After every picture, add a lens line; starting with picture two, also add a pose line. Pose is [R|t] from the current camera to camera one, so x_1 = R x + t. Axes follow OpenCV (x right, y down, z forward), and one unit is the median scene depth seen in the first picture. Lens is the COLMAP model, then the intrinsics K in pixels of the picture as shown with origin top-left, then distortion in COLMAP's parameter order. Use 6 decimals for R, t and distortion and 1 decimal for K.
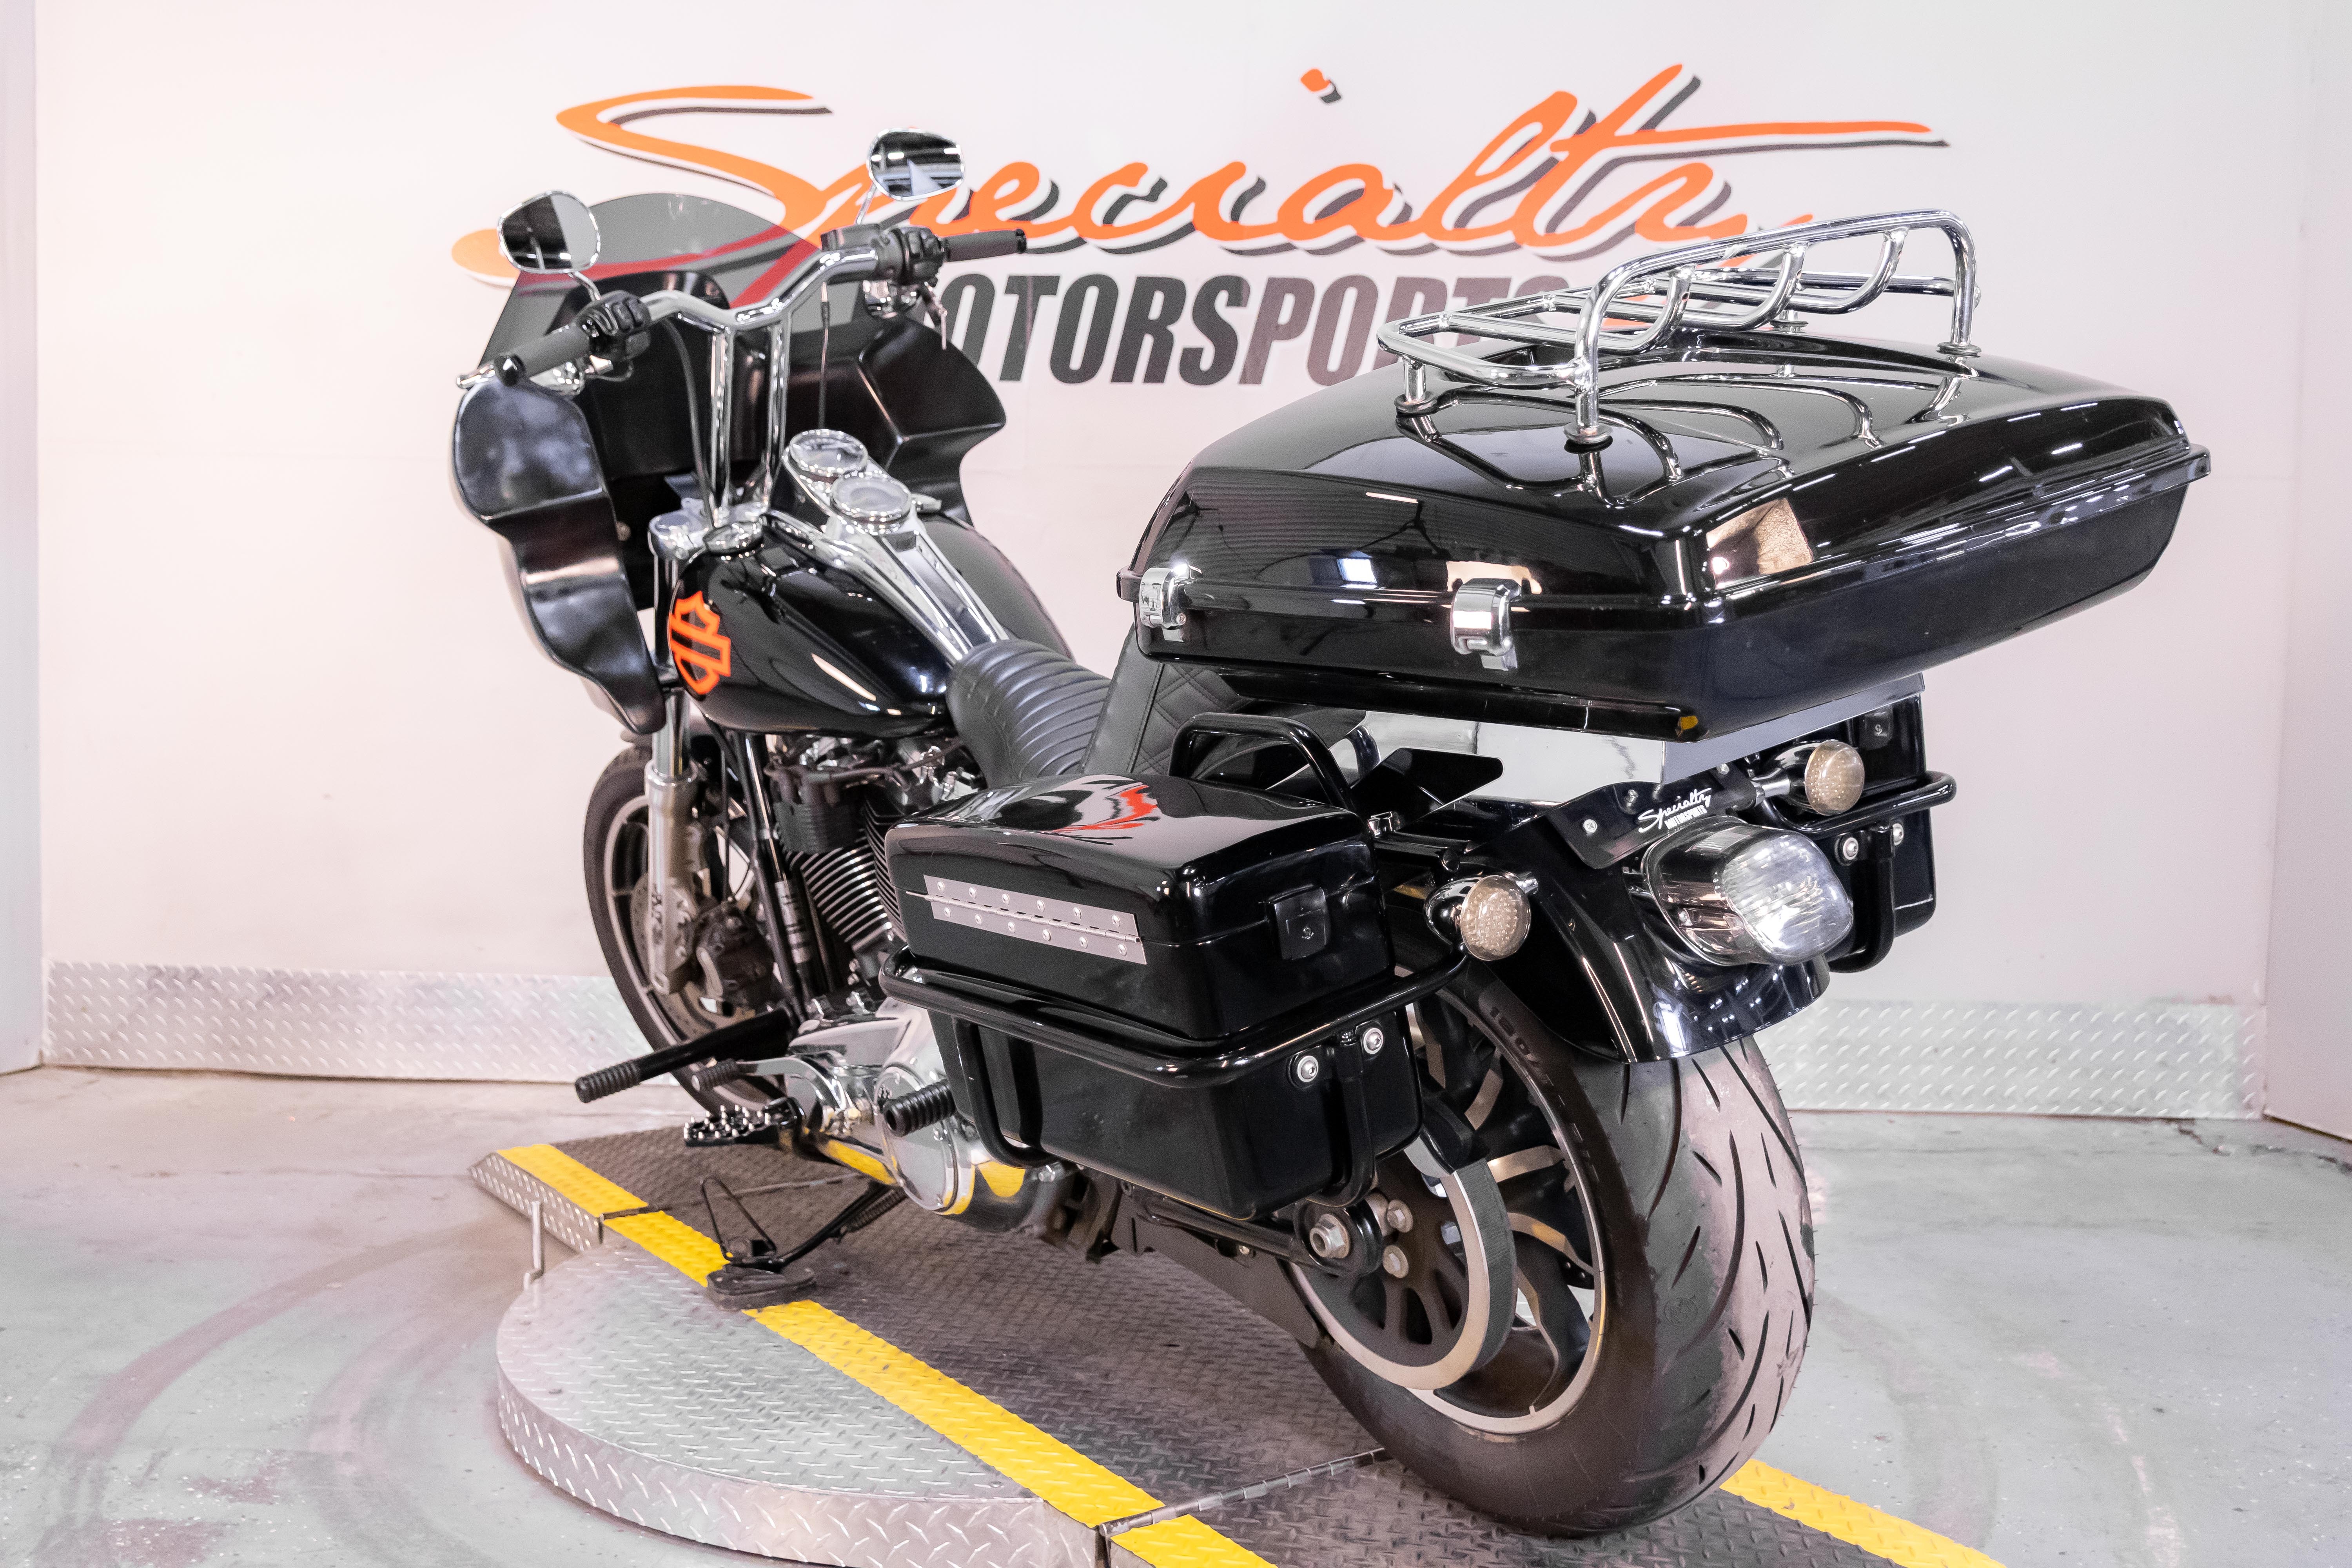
lens RADIAL K [[2161.4, 0, 1175.3], [0, 2161.4, 791.2], [0, 0, 1]] dist [-0.006502, 0.000000]
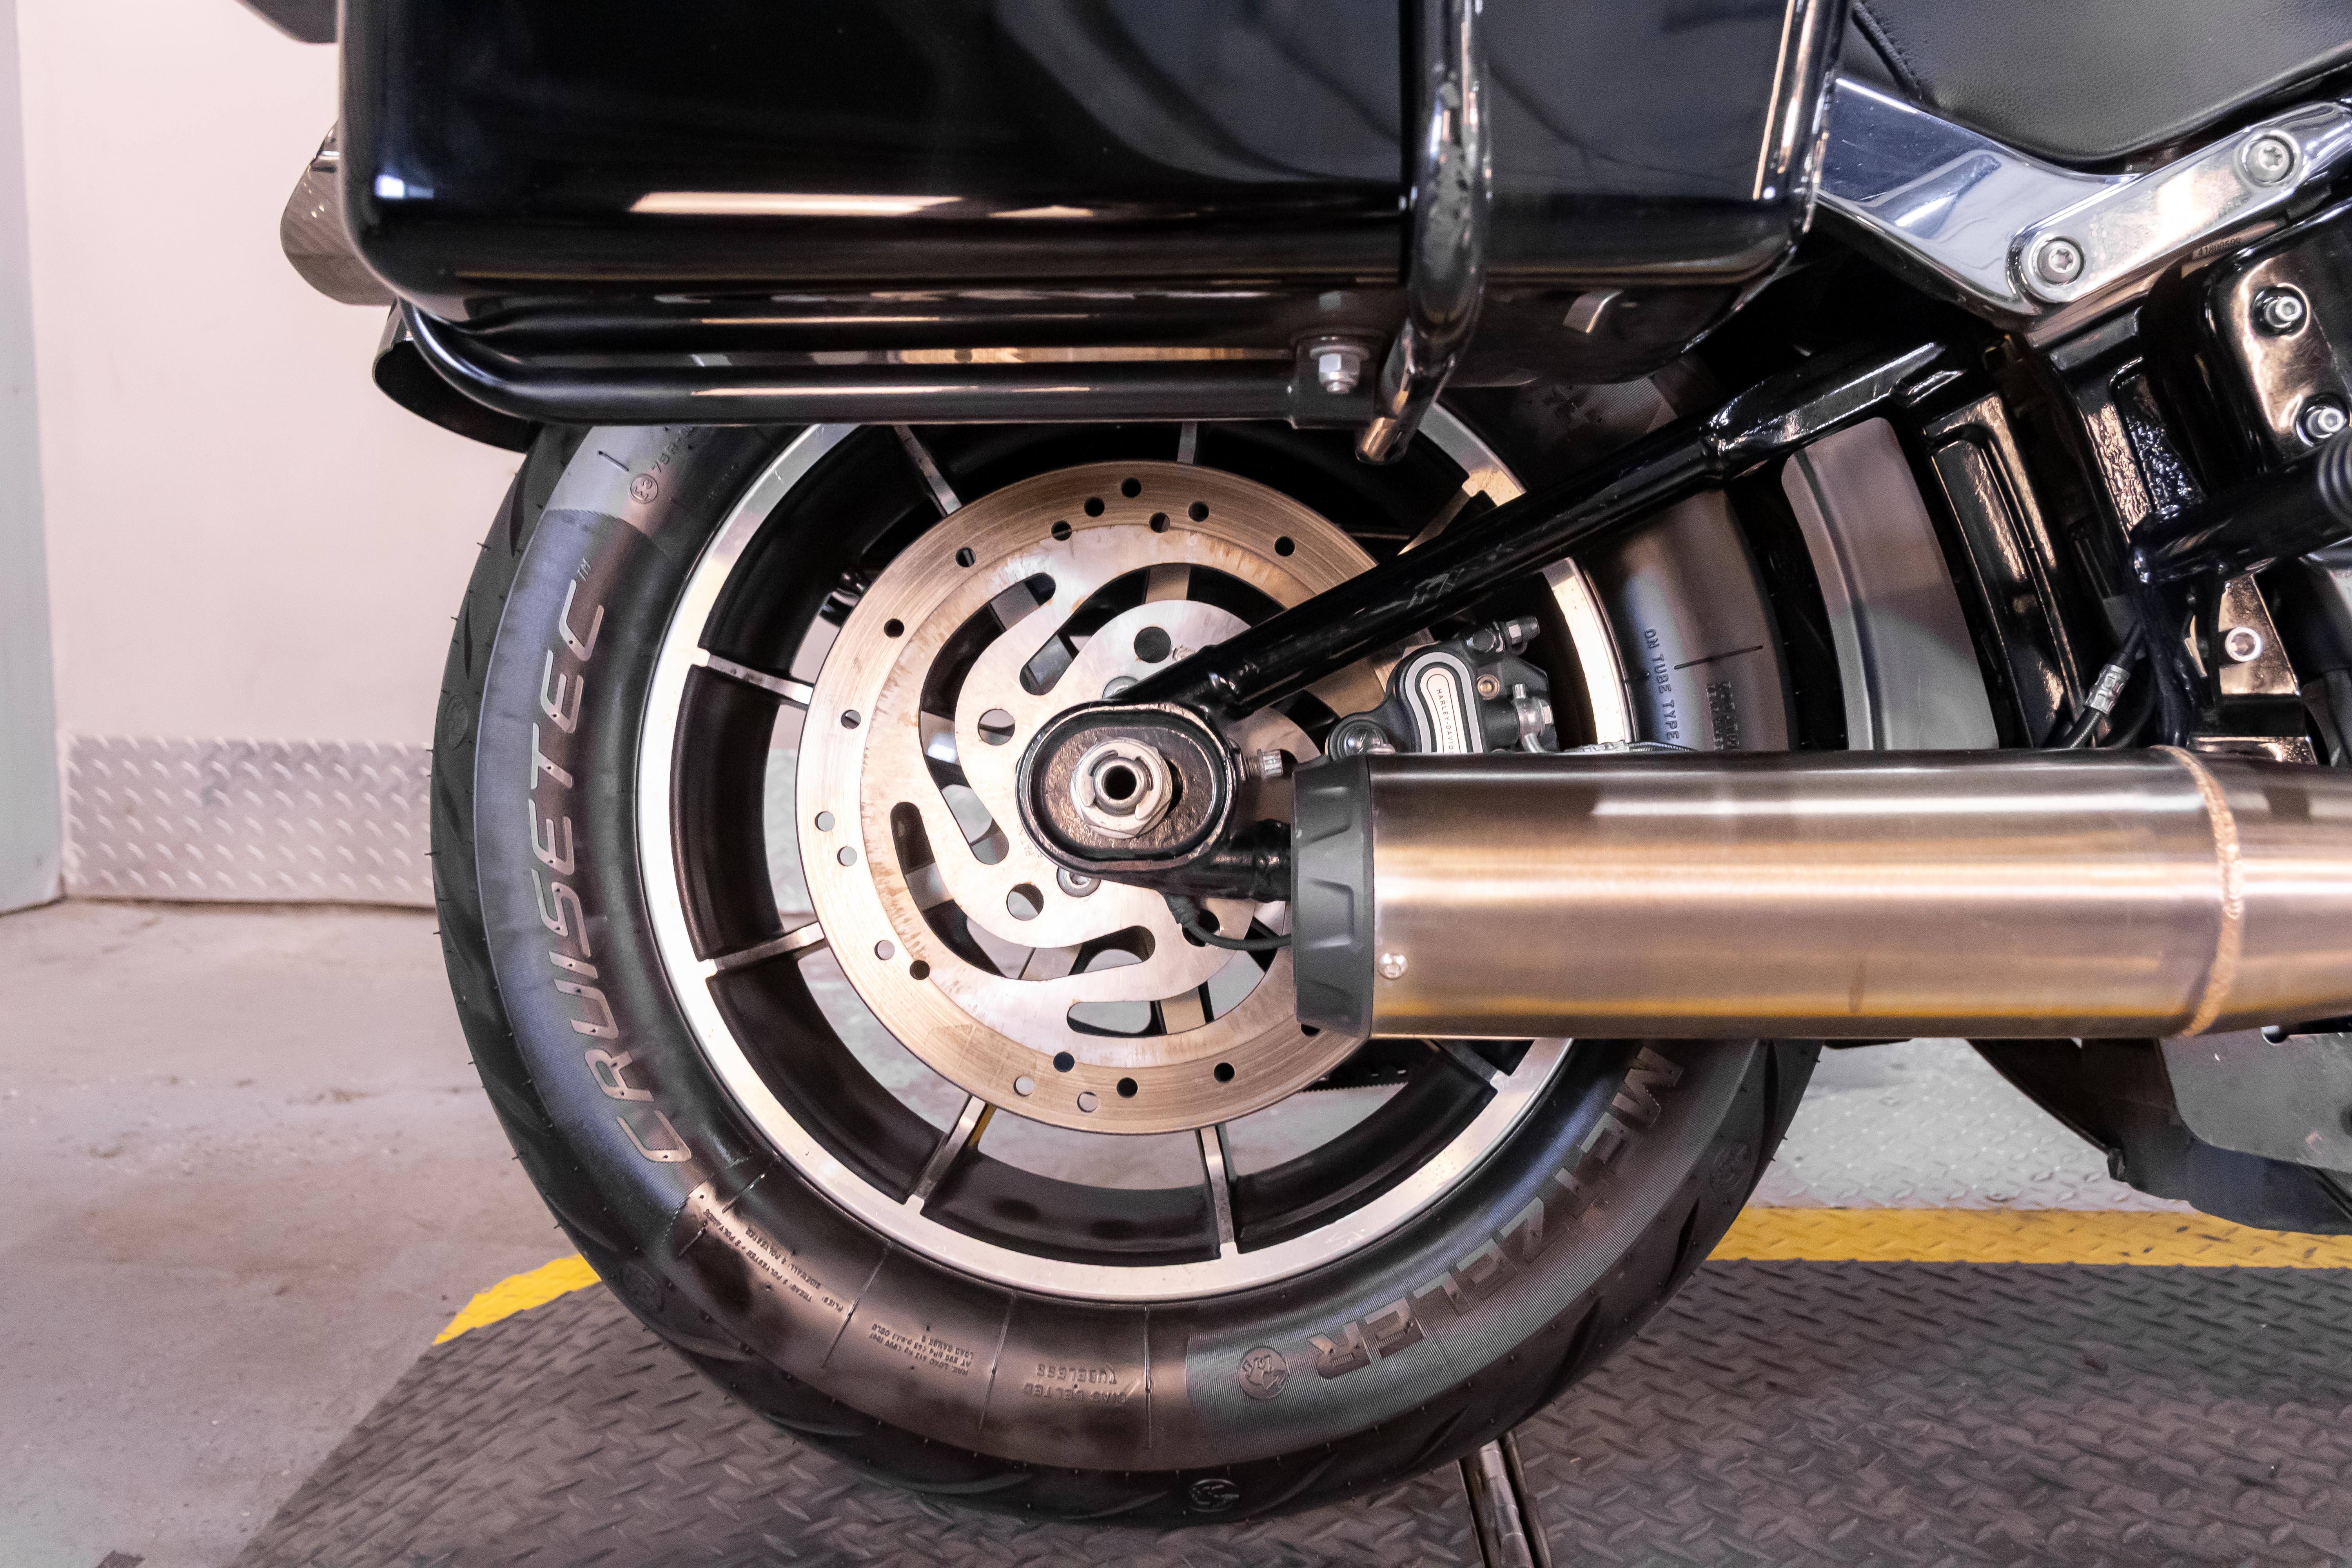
lens RADIAL K [[1988.6, 0, 1195.1], [0, 1988.6, 783.7], [0, 0, 1]] dist [-0.000890, -0.011951]
pose [[0.997233, -0.007162, 0.073989, -0.252045], [0.000884, 0.996419, 0.084545, 0.047145], [-0.074329, -0.084245, 0.993669, 0.422337]]
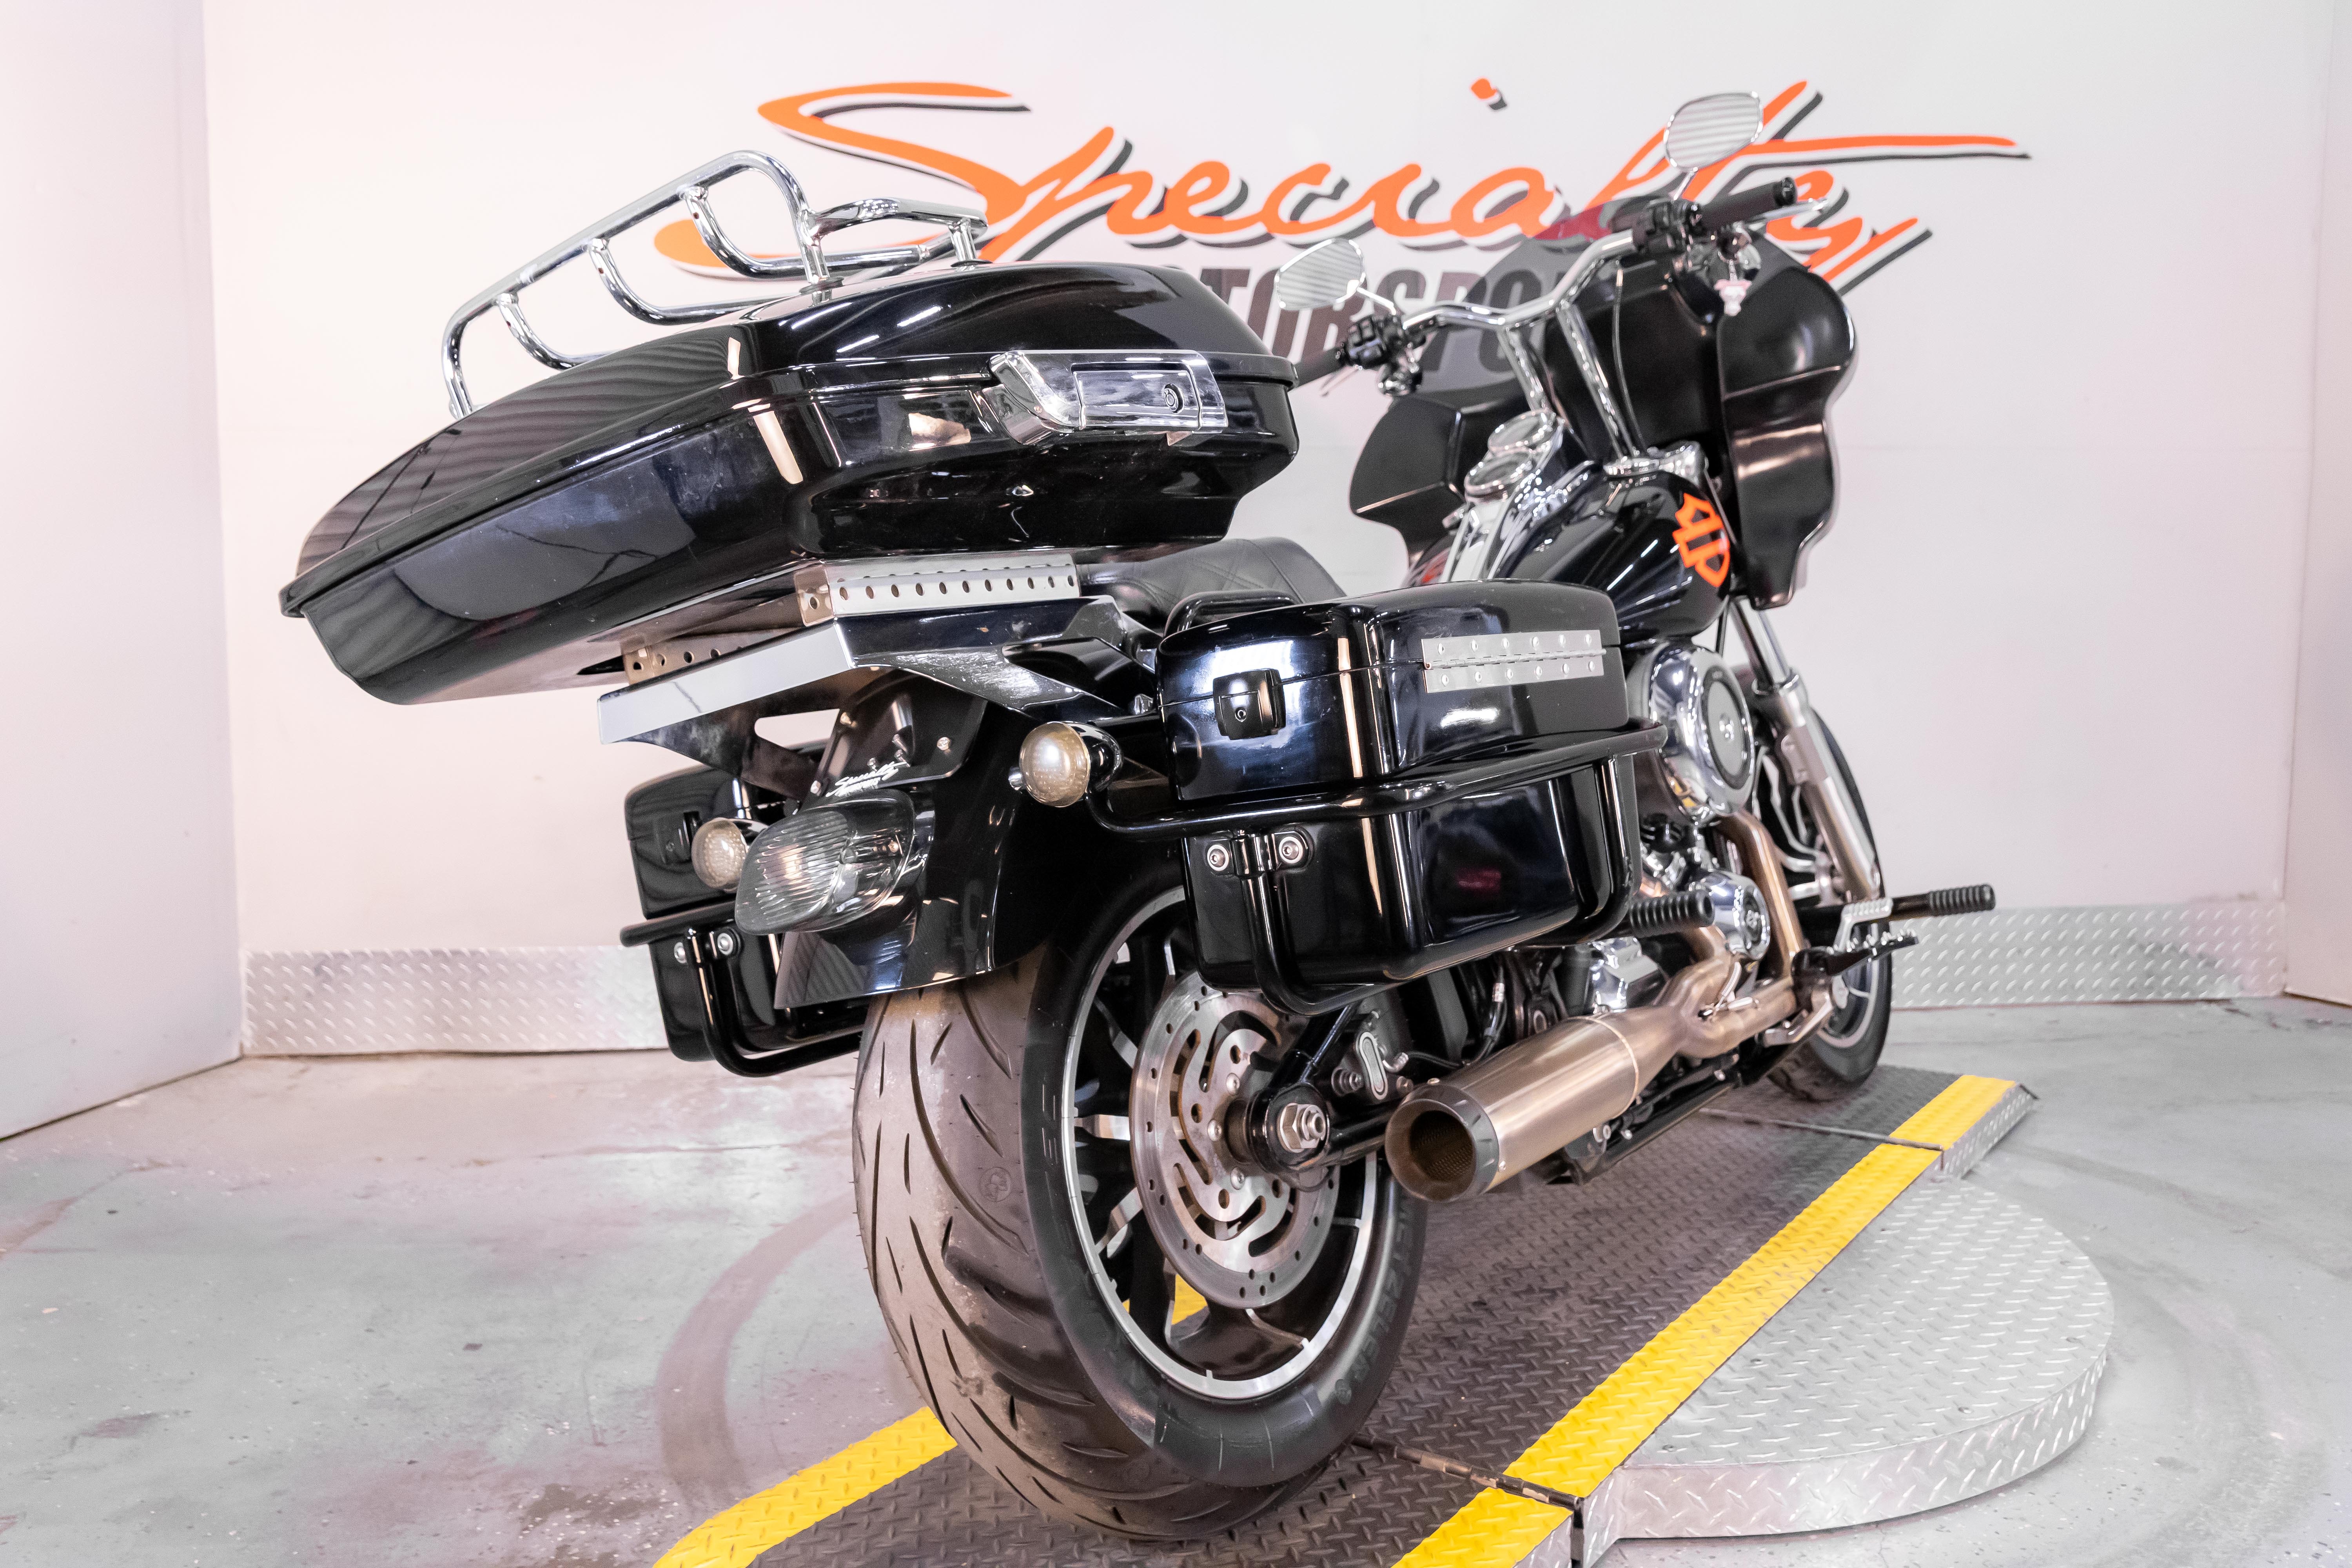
lens RADIAL K [[1838.2, 0, 1167.0], [0, 1838.2, 784.7], [0, 0, 1]] dist [0.005447, -0.002193]
pose [[0.987825, -0.034200, 0.151765, -0.245548], [0.030733, 0.999212, 0.025130, -0.007492], [-0.152504, -0.020160, 0.988097, 0.102442]]
